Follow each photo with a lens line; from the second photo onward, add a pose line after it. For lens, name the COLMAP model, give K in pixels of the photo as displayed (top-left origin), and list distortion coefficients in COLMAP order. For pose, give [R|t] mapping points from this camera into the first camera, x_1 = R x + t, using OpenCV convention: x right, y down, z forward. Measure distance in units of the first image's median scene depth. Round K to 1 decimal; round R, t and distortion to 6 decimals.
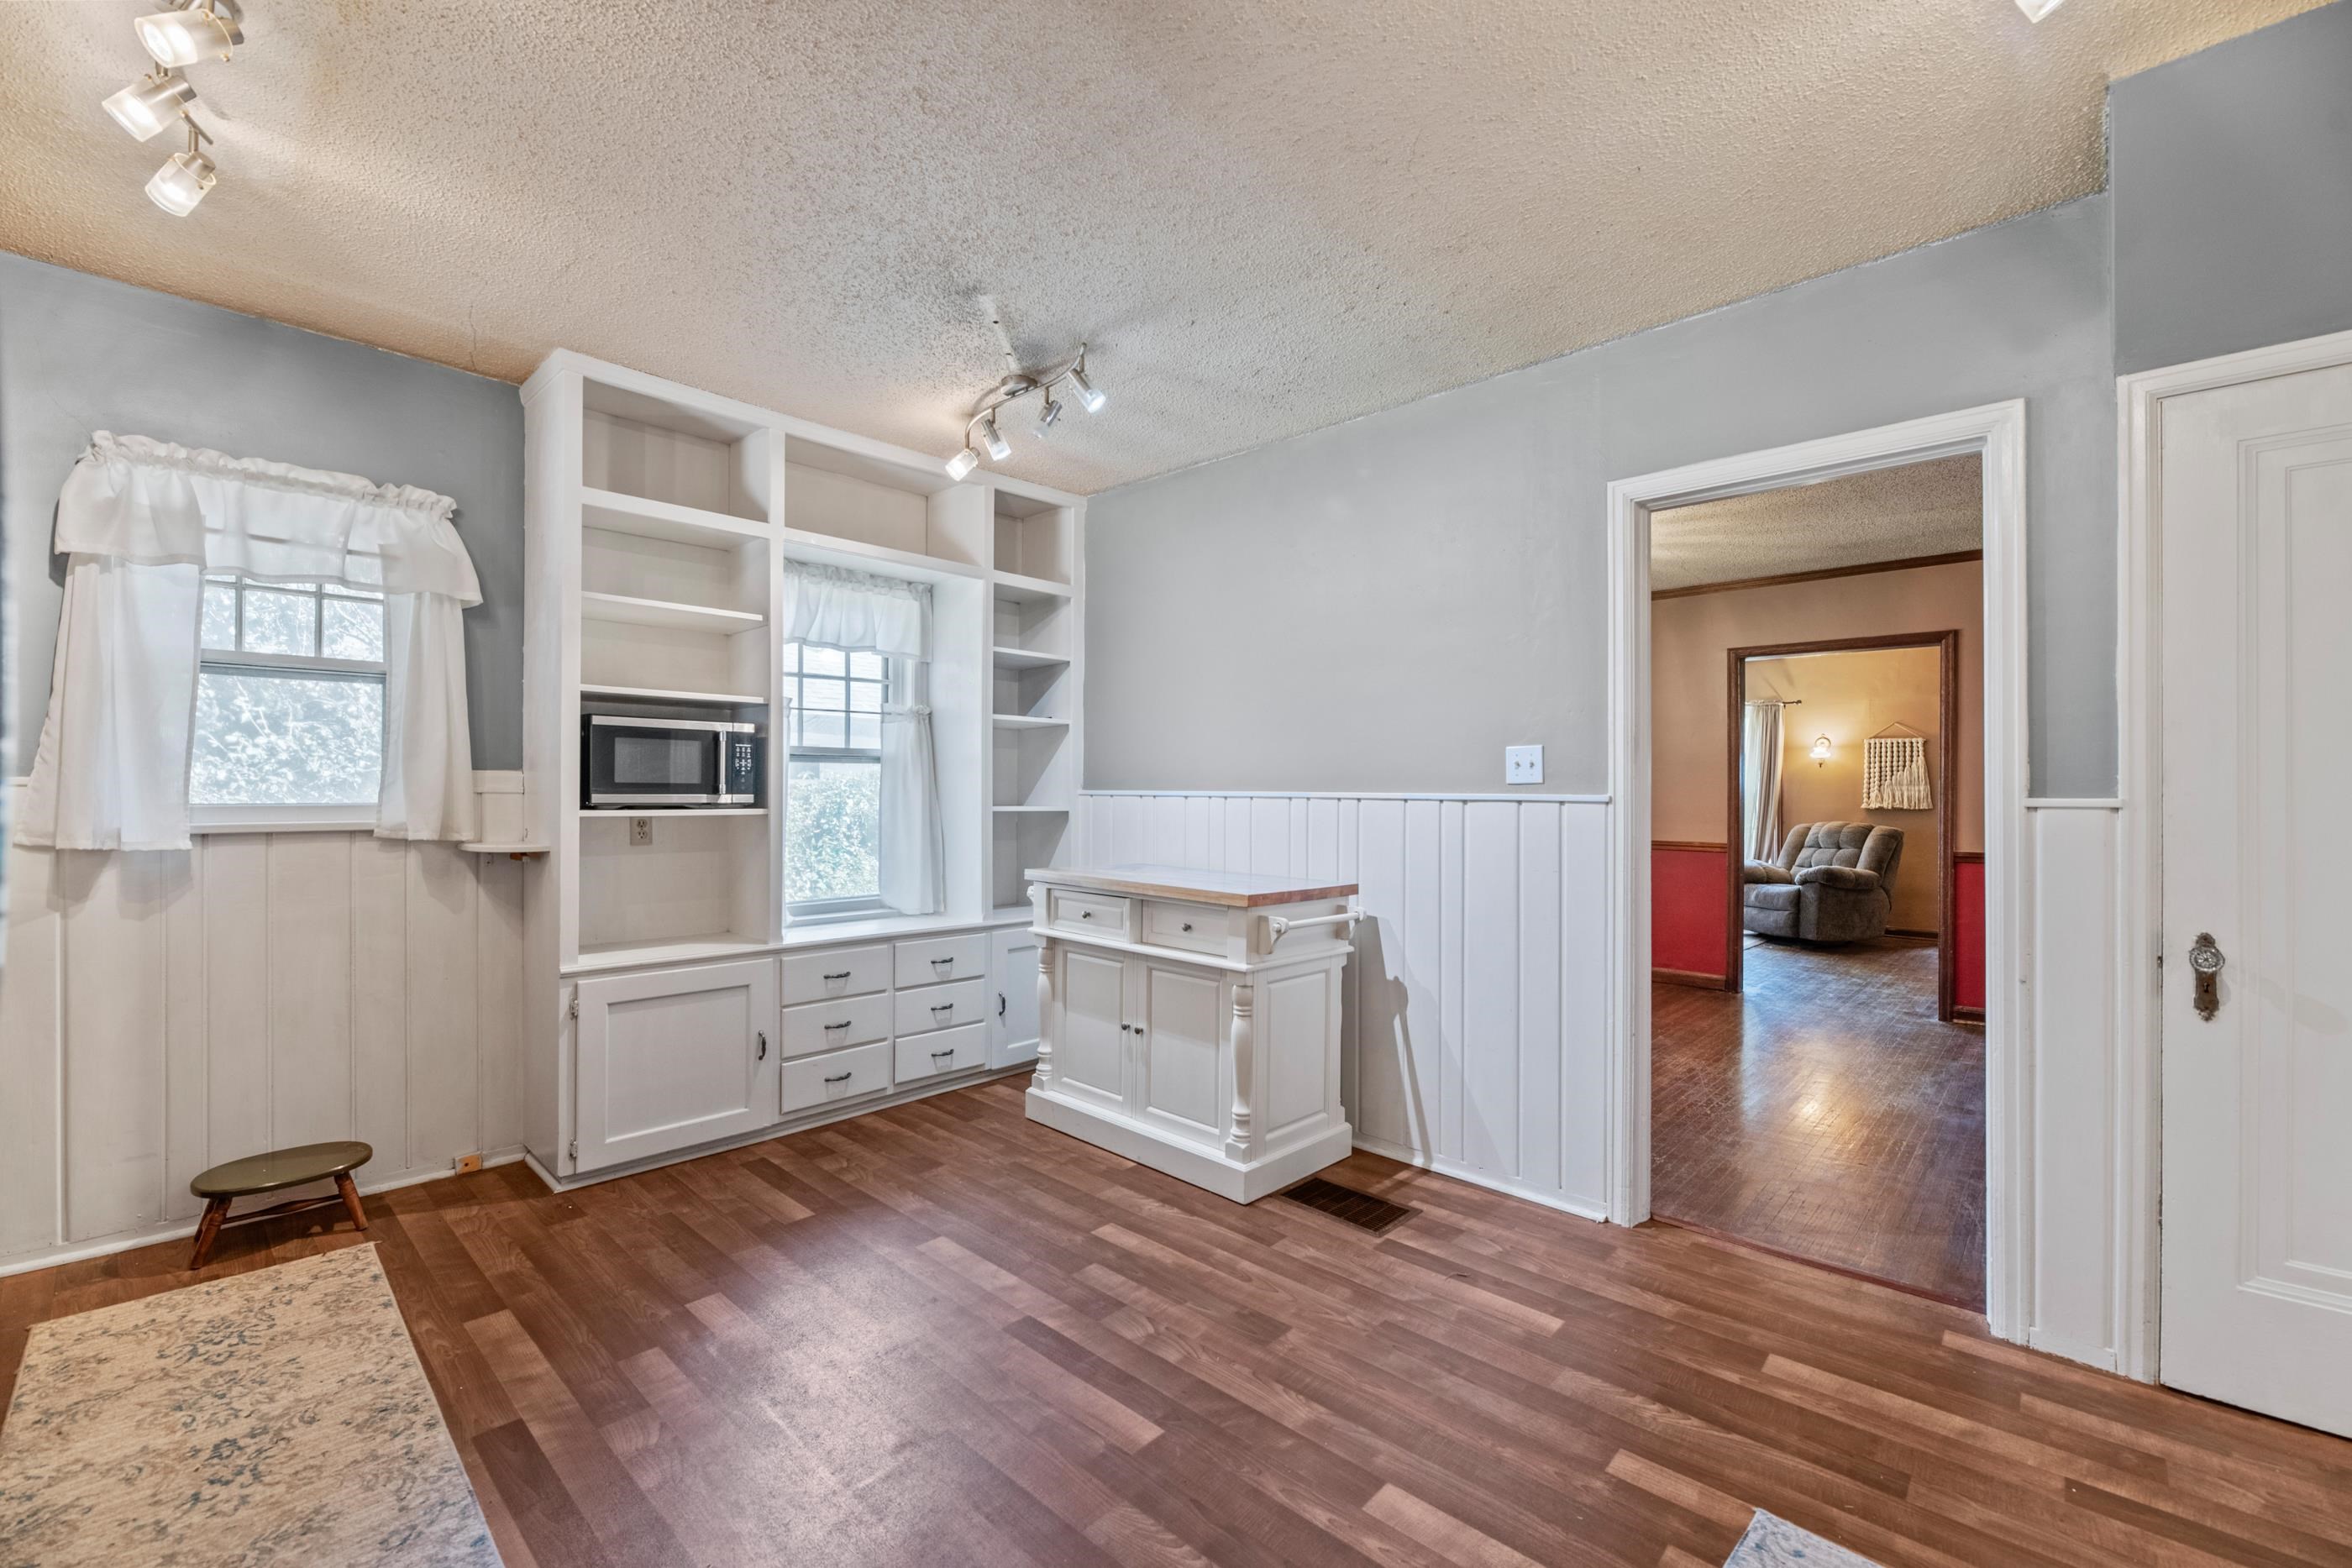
lens RADIAL K [[971.4, 0, 1173.3], [0, 971.4, 792.7], [0, 0, 1]] dist [-0.002767, -0.000917]
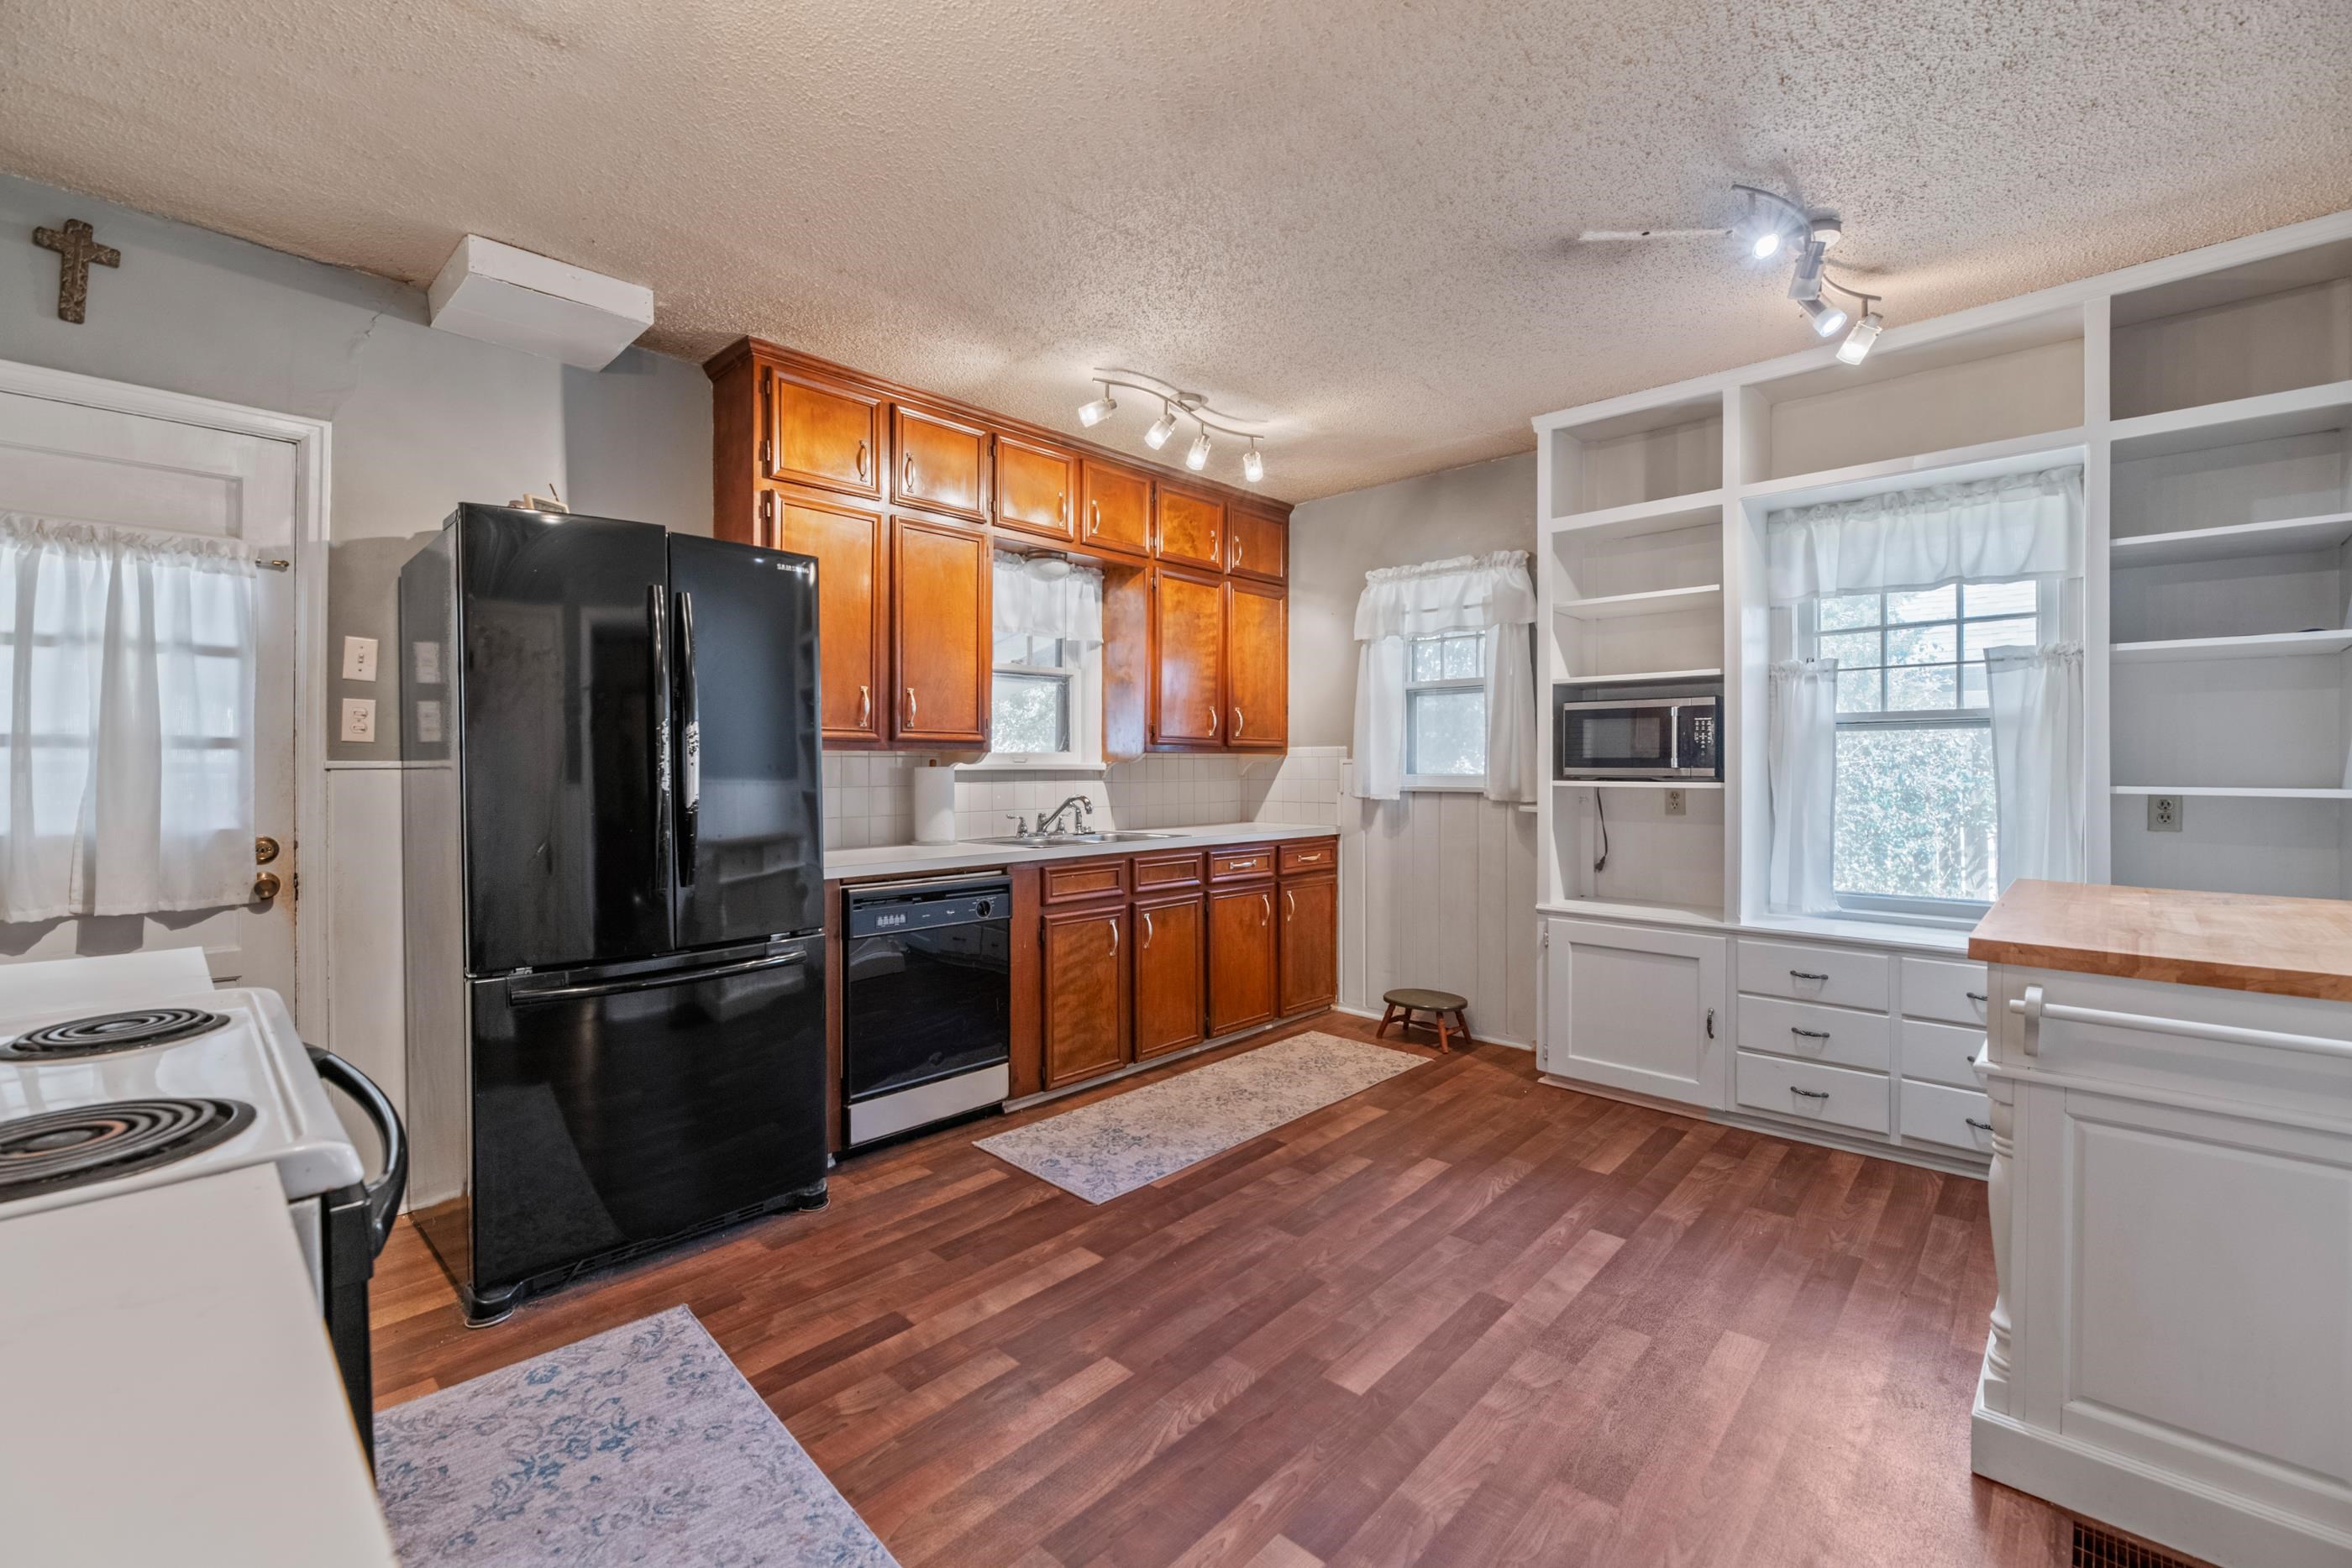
lens RADIAL K [[981.0, 0, 1165.4], [0, 981.0, 778.8], [0, 0, 1]] dist [0.000838, -0.000089]
pose [[0.002103, 0.007227, -0.999972, 0.656557], [-0.000670, 0.999974, 0.007225, 0.007328], [0.999998, 0.000655, 0.002108, 0.519382]]
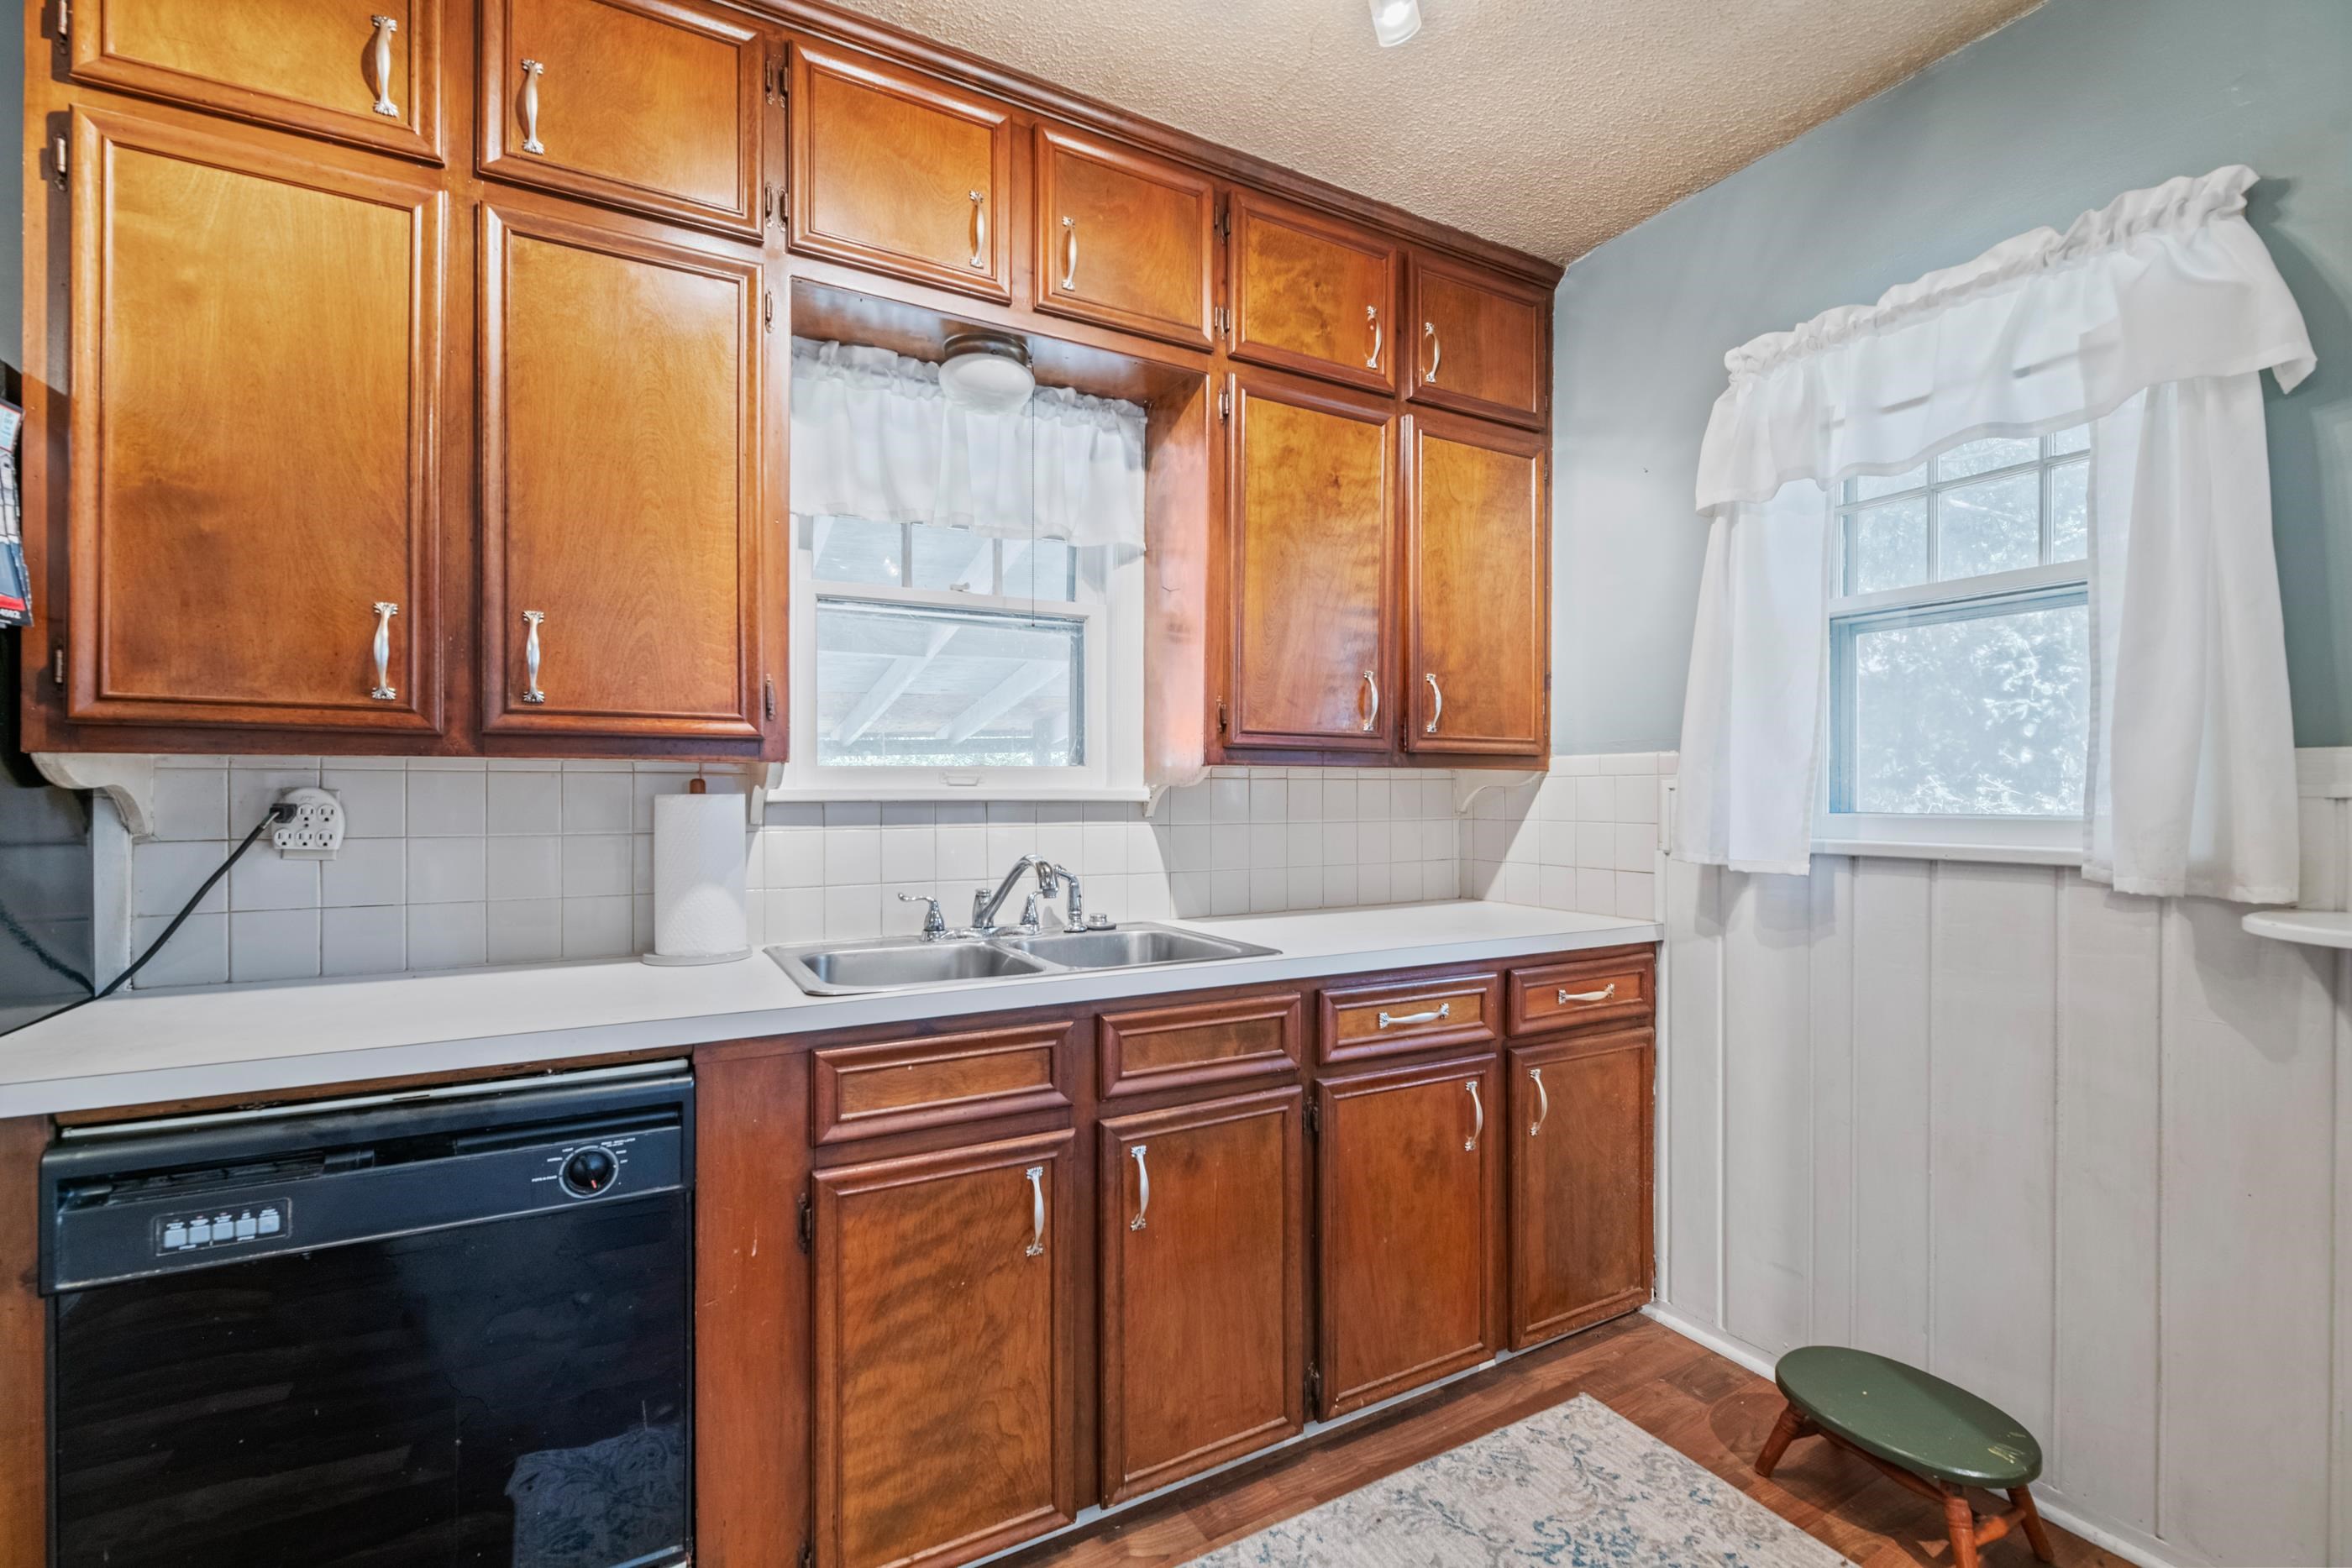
lens RADIAL K [[1003.2, 0, 1165.6], [0, 1003.2, 797.2], [0, 0, 1]] dist [-0.003845, -0.000507]
pose [[-0.298763, -0.000610, -0.954327, -0.139989], [-0.003662, 0.999993, 0.000507, 0.001465], [0.954320, 0.003647, -0.298763, 0.681740]]
